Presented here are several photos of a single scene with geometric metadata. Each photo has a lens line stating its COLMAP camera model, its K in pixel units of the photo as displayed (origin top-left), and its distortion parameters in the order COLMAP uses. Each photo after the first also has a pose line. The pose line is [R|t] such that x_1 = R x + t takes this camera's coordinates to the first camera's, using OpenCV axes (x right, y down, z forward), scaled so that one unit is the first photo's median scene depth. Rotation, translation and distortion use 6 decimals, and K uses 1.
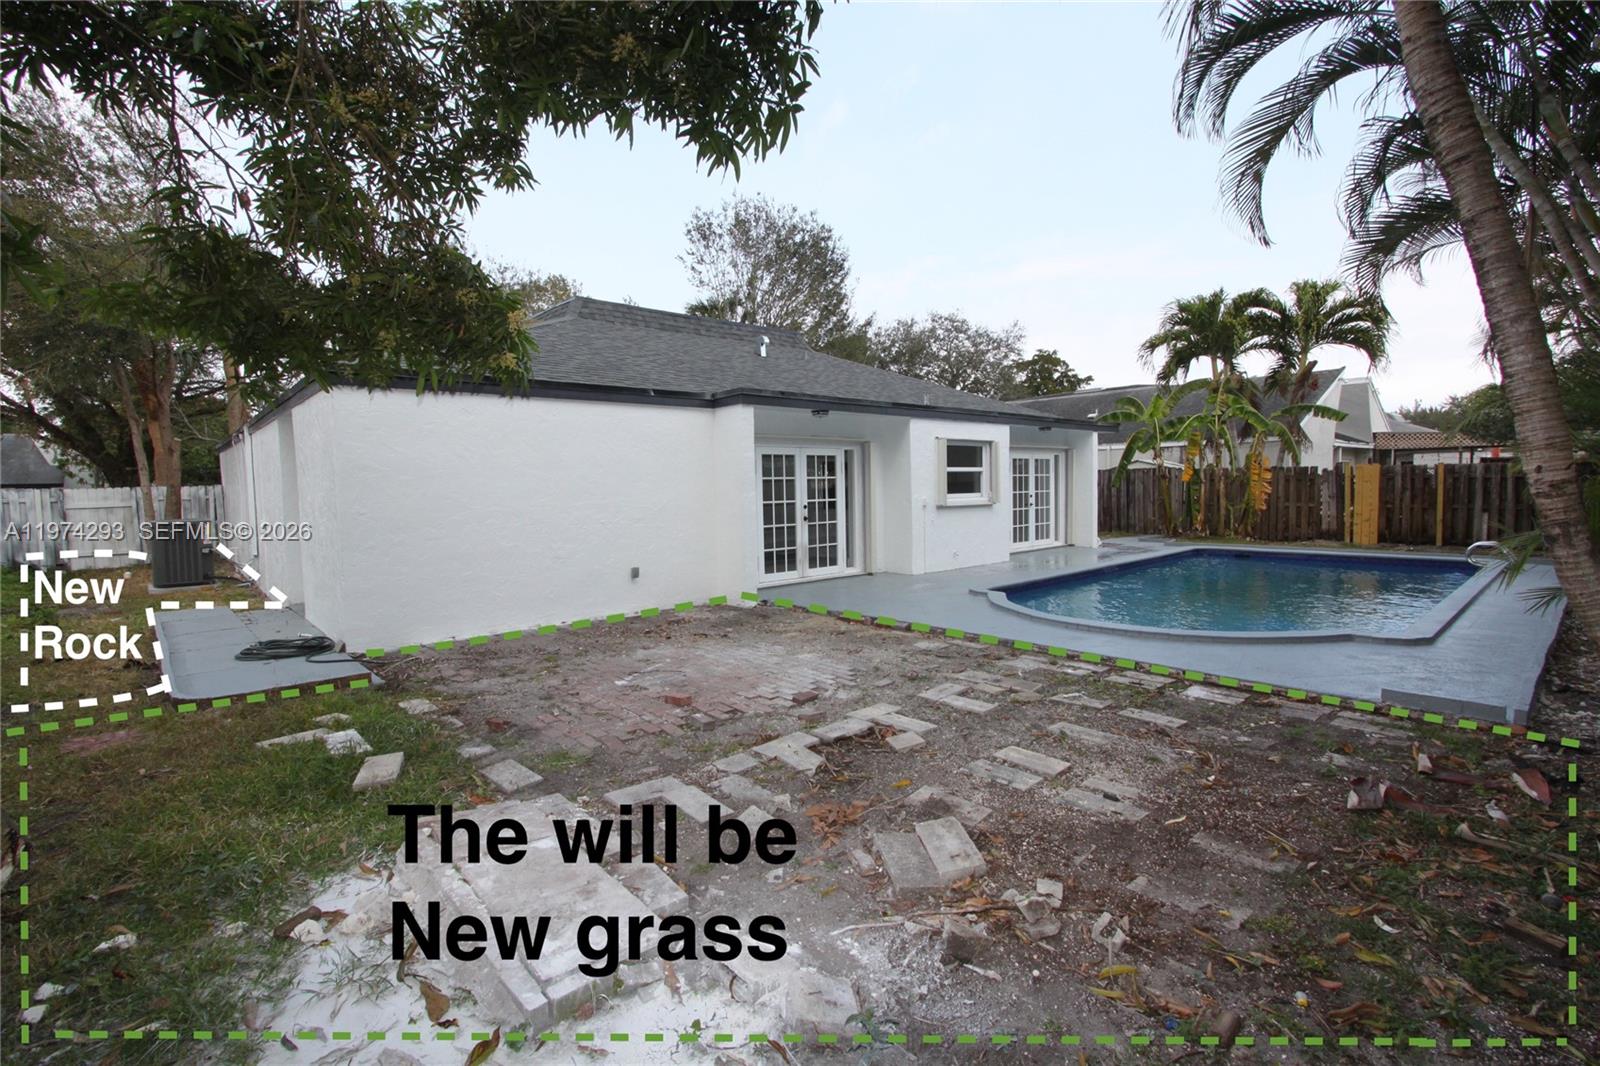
lens RADIAL K [[747.4, 0, 789.0], [0, 747.4, 526.2], [0, 0, 1]] dist [-0.015441, 0.001161]
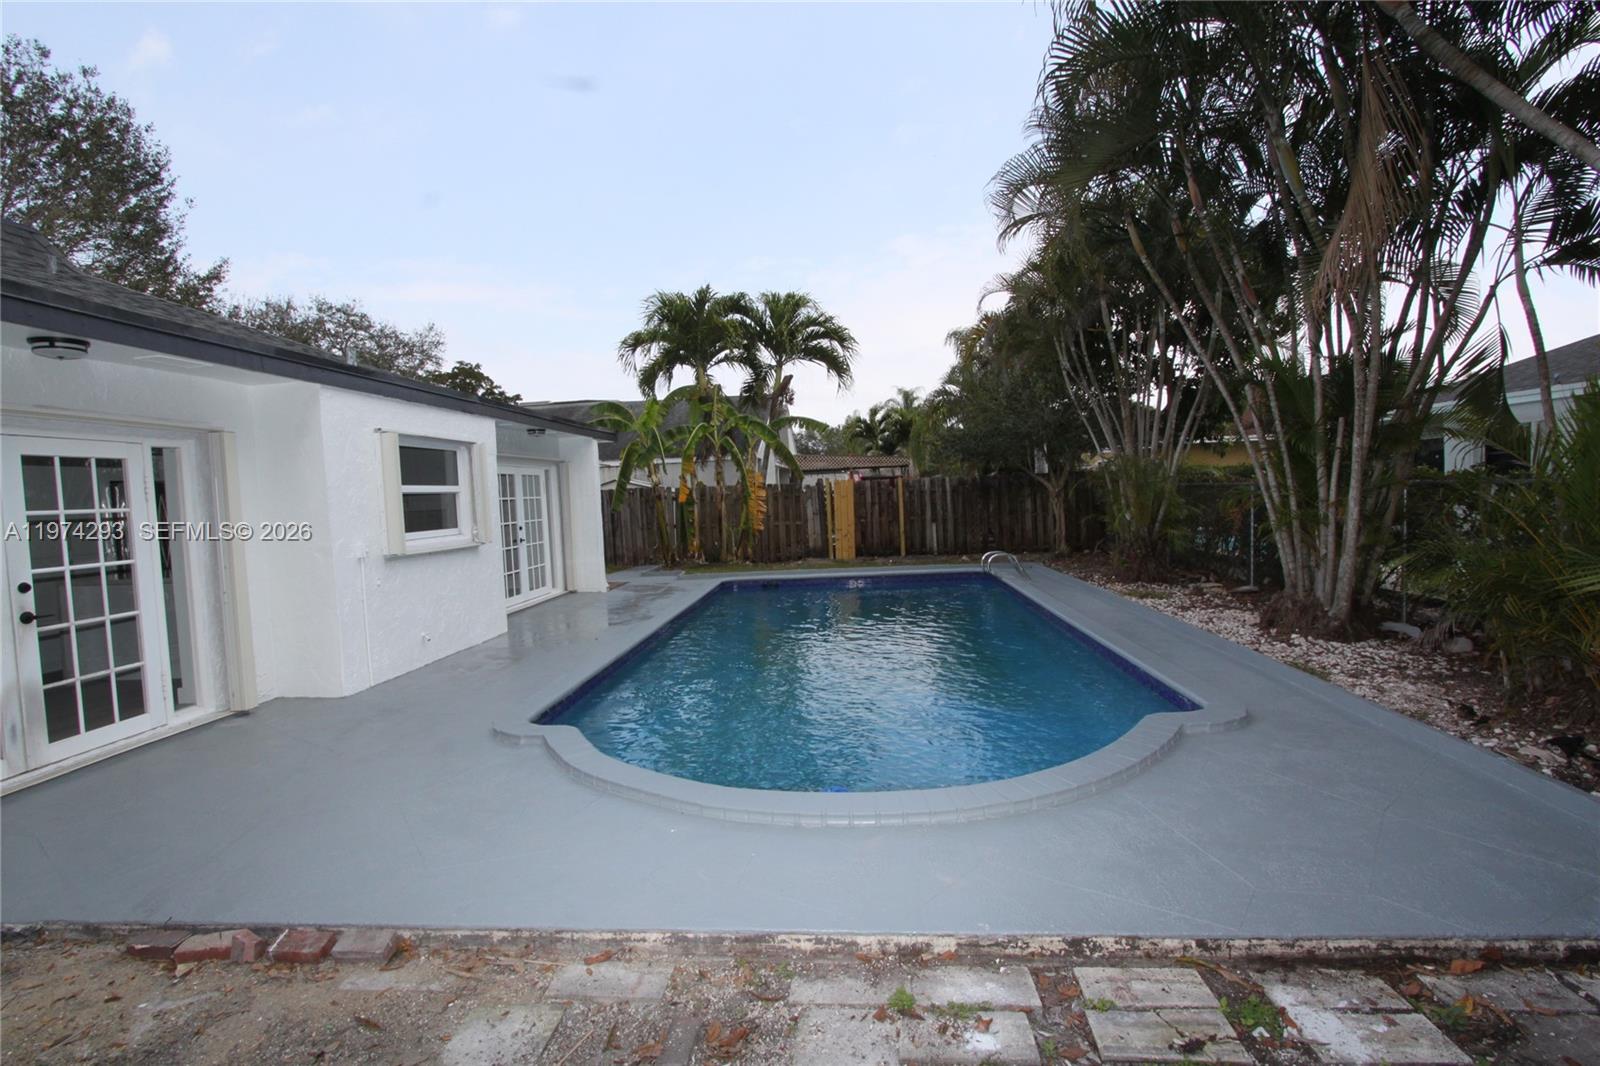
lens RADIAL K [[751.2, 0, 794.5], [0, 751.2, 517.2], [0, 0, 1]] dist [-0.001367, 0.000464]
pose [[0.730509, -0.038744, 0.681803, 0.032025], [0.071552, 0.997236, -0.019995, -0.016752], [-0.679144, 0.063391, 0.731262, 0.286762]]
